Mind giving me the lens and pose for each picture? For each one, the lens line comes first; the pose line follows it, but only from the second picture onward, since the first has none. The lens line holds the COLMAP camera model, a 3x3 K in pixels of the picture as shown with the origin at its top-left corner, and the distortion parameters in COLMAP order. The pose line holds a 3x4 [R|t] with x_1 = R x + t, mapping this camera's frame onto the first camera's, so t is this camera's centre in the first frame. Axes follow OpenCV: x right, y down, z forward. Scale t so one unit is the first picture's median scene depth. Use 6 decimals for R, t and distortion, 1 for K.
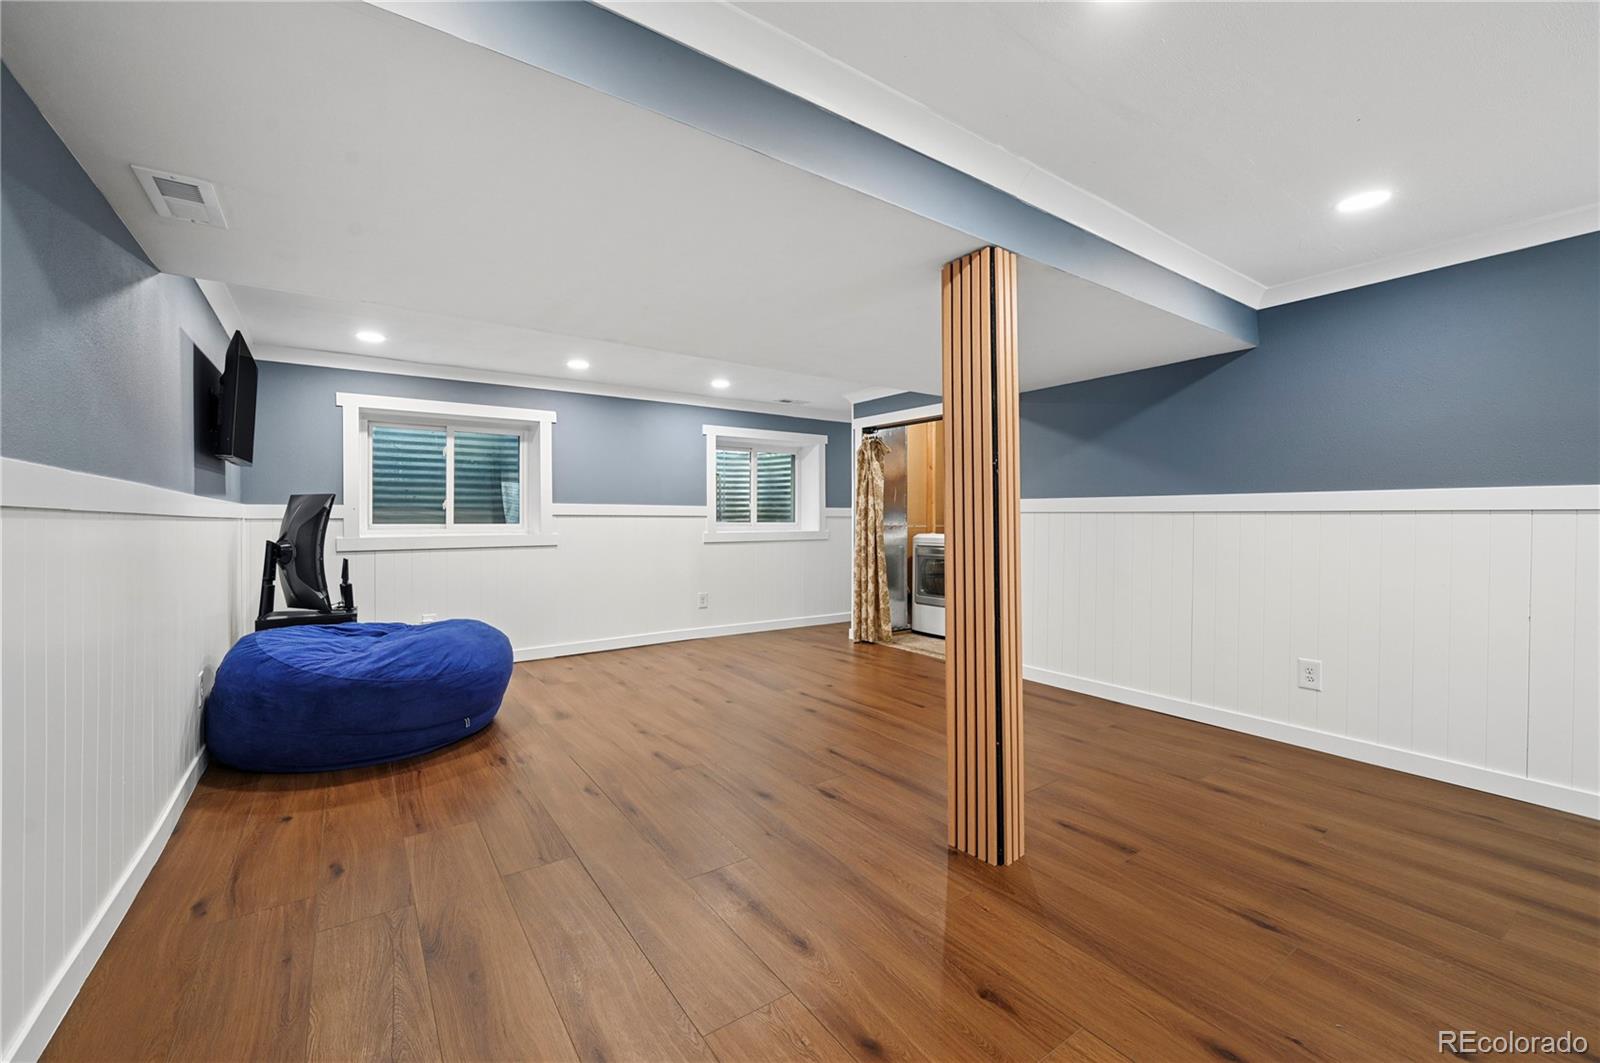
lens RADIAL K [[637.5, 0, 798.9], [0, 637.5, 525.3], [0, 0, 1]] dist [-0.003333, 0.000521]
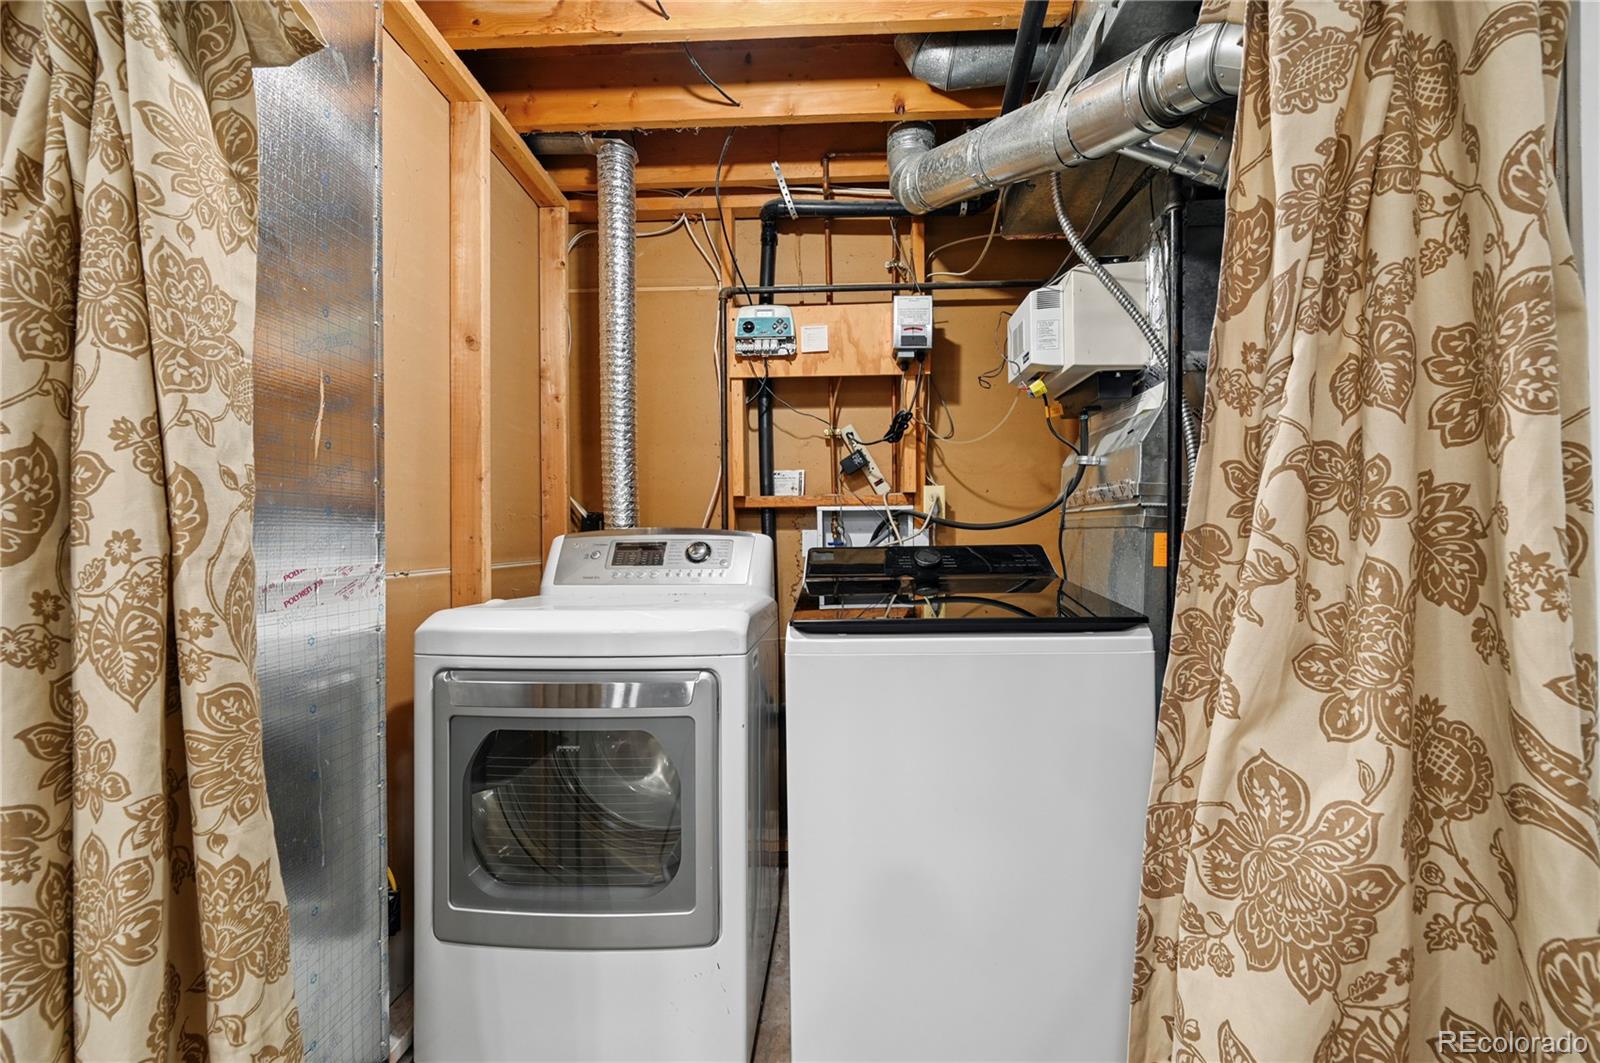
lens RADIAL K [[637.5, 0, 798.8], [0, 637.5, 534.2], [0, 0, 1]] dist [-0.003333, 0.000521]
pose [[0.645974, 0.005969, 0.763336, 0.097153], [0.003902, 0.999931, -0.011122, -0.010851], [-0.763349, 0.010163, 0.645906, 0.766974]]
